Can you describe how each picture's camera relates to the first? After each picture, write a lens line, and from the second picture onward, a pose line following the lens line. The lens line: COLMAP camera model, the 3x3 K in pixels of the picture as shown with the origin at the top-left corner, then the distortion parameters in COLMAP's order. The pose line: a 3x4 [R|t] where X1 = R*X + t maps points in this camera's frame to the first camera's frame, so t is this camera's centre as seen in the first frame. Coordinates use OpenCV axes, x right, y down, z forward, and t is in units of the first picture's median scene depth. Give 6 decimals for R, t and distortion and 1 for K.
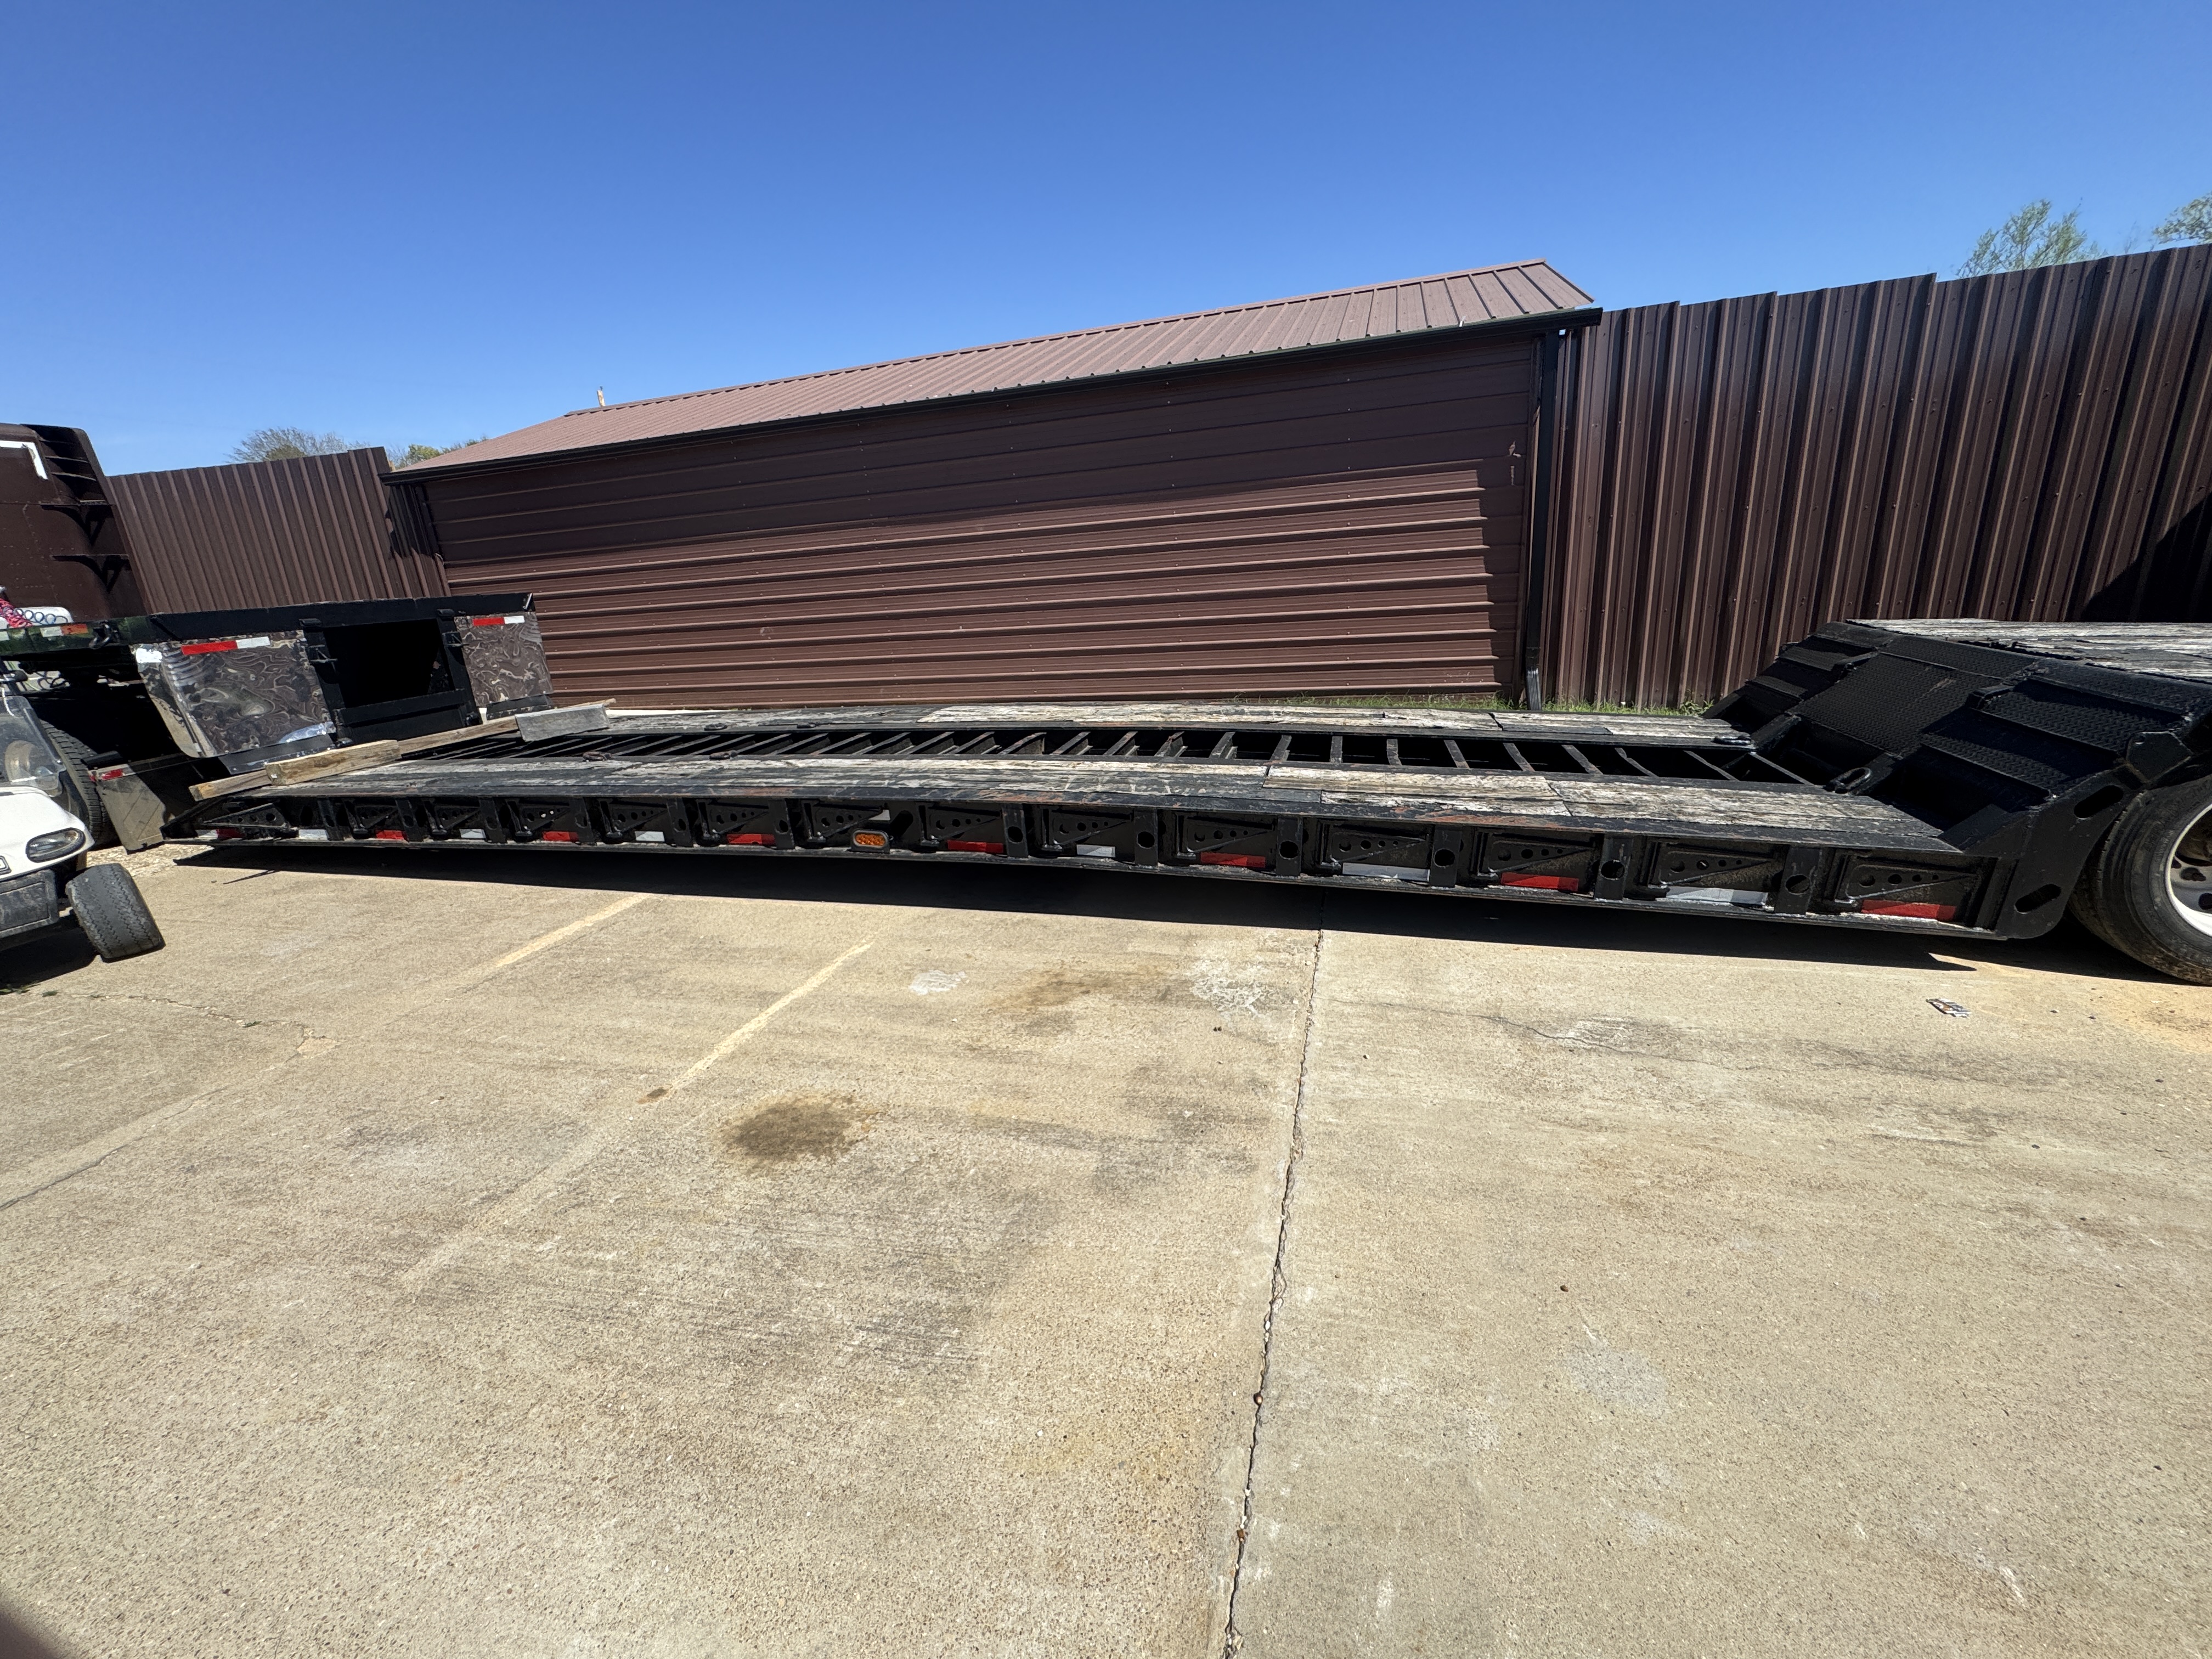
lens RADIAL K [[883.7, 0, 1099.5], [0, 883.7, 829.3], [0, 0, 1]] dist [-0.003005, 0.000588]
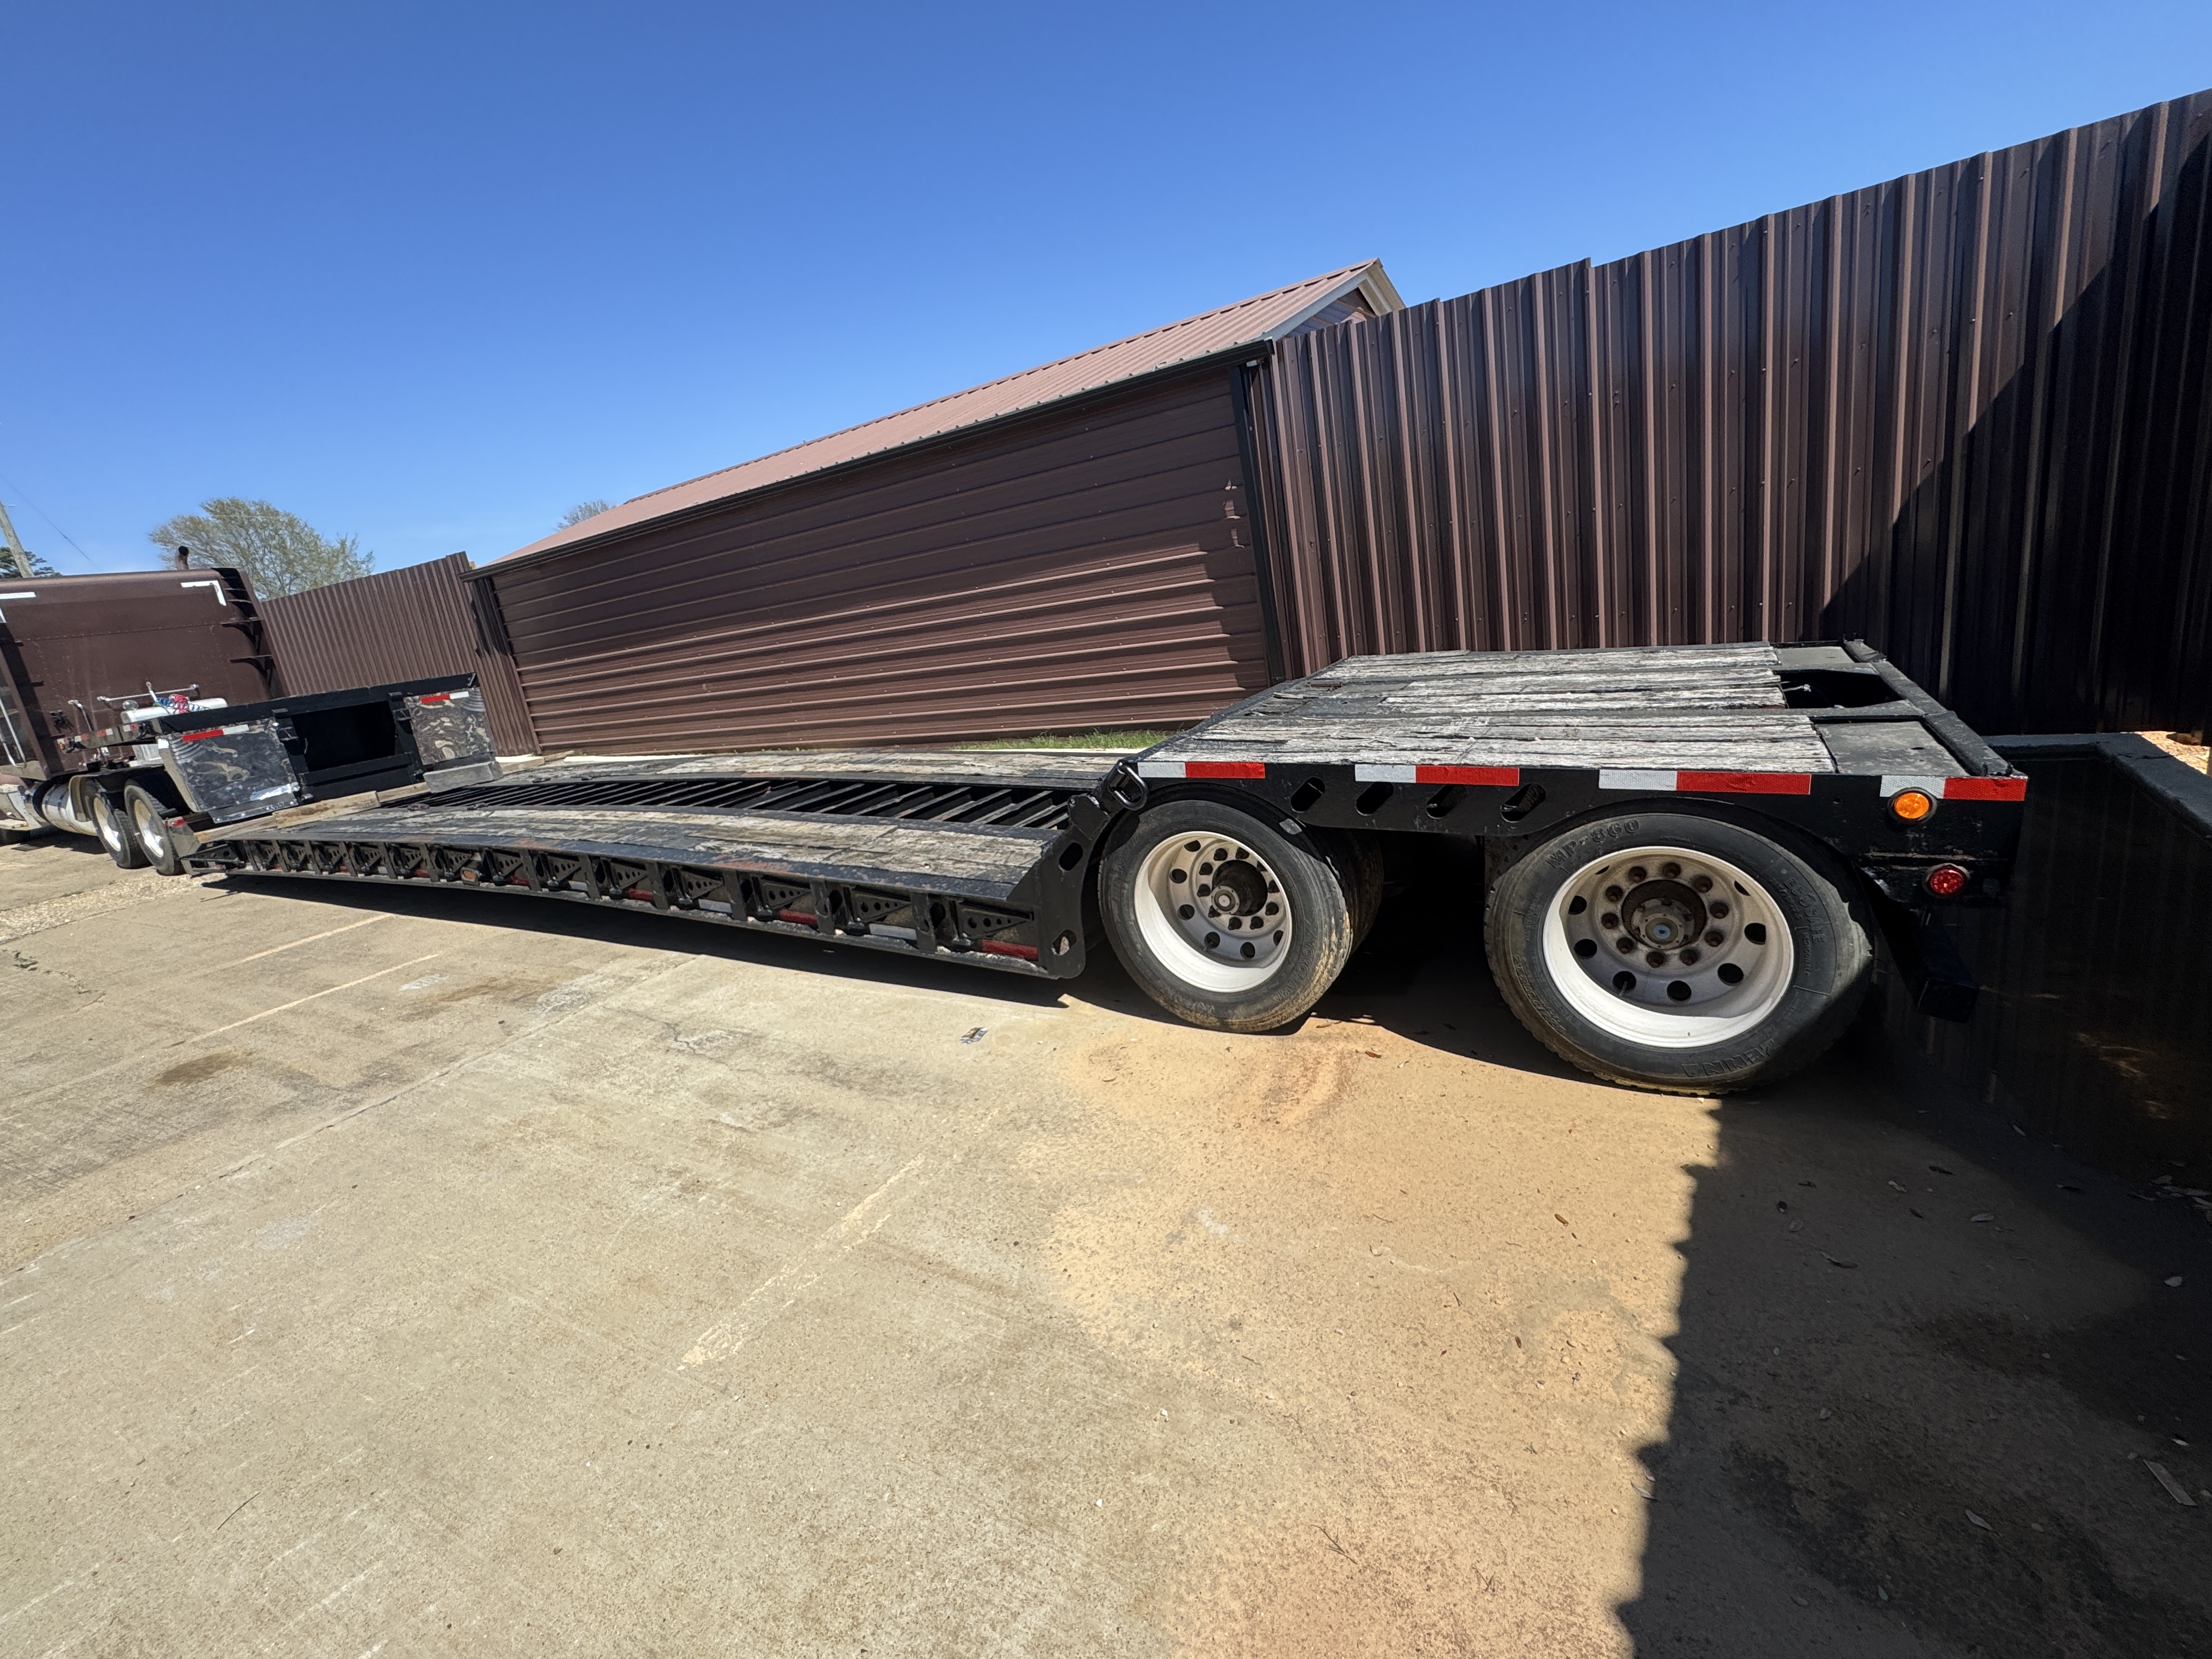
lens RADIAL K [[959.9, 0, 1106.0], [0, 959.9, 829.5], [0, 0, 1]] dist [0.001311, -0.000318]
pose [[0.960338, -0.004664, -0.278801, 1.207764], [-0.001266, 0.999777, -0.021087, -0.031618], [0.278837, 0.020604, 0.960117, -0.127649]]
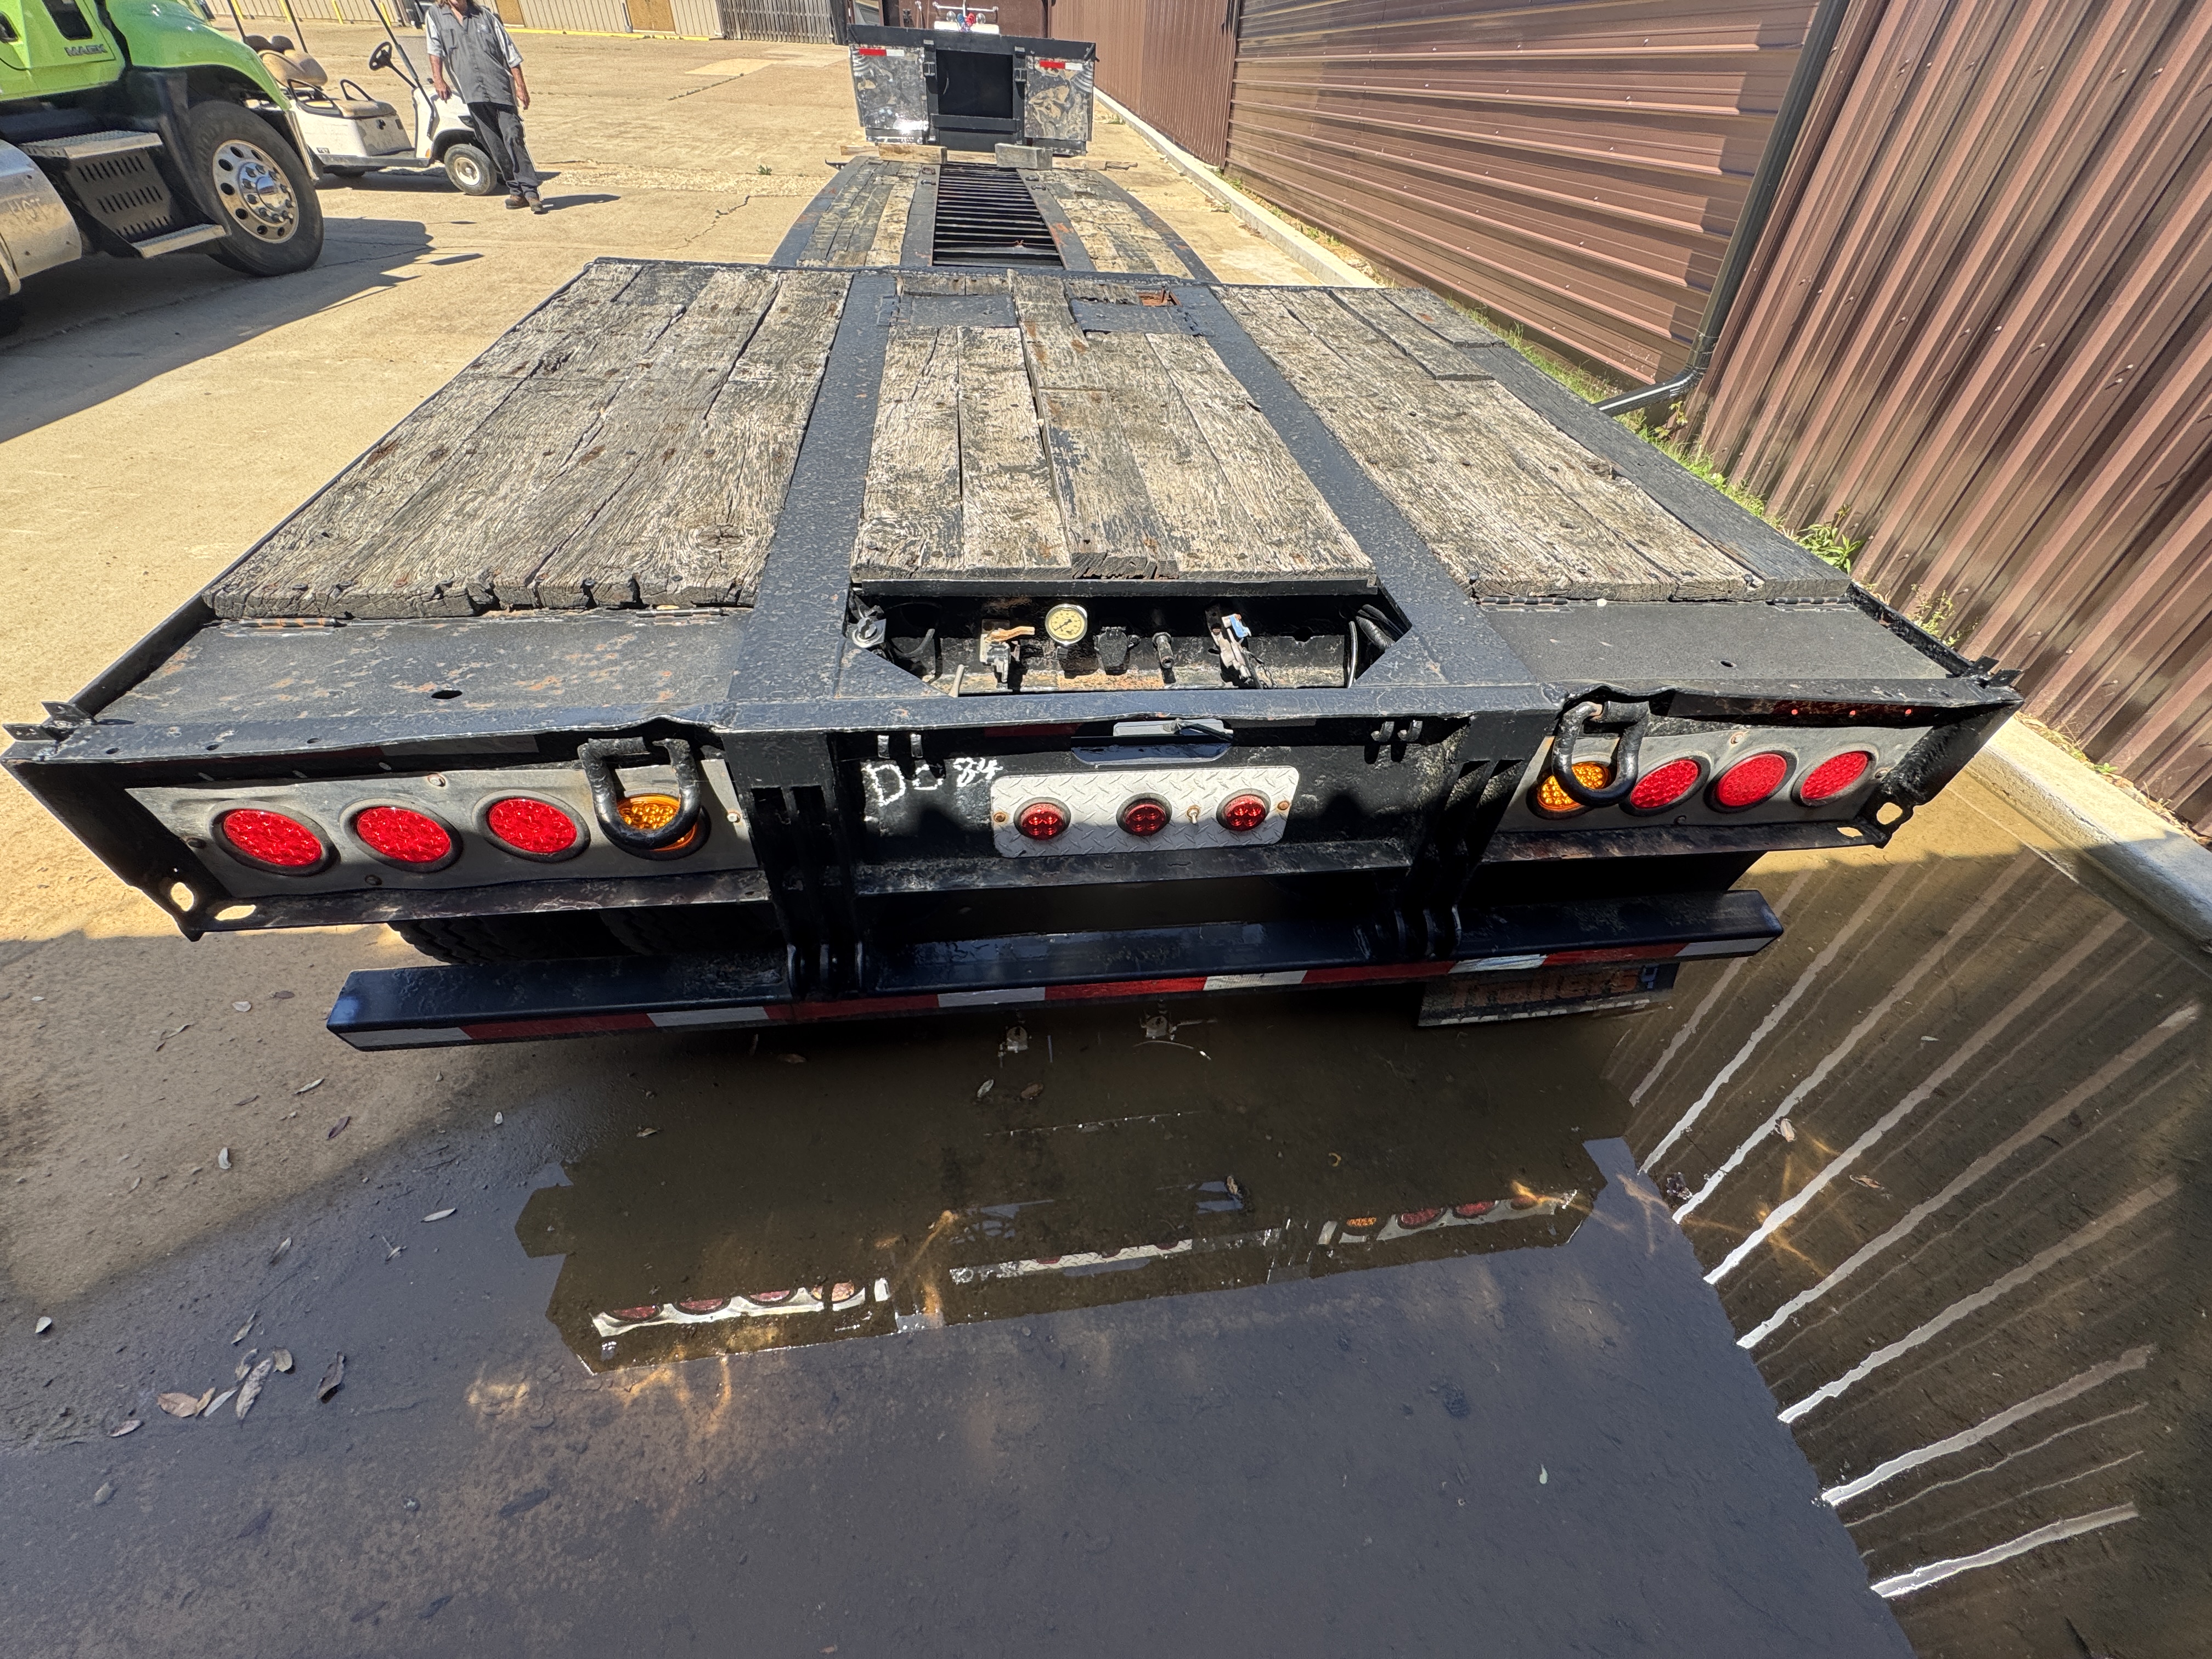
lens RADIAL K [[883.7, 0, 1099.5], [0, 883.7, 829.3], [0, 0, 1]] dist [-0.003005, 0.000588]
pose [[0.368302, 0.672962, -0.641464, 1.885014], [-0.346091, 0.739617, 0.577224, -0.330138], [0.862887, 0.009412, 0.505309, 0.740571]]
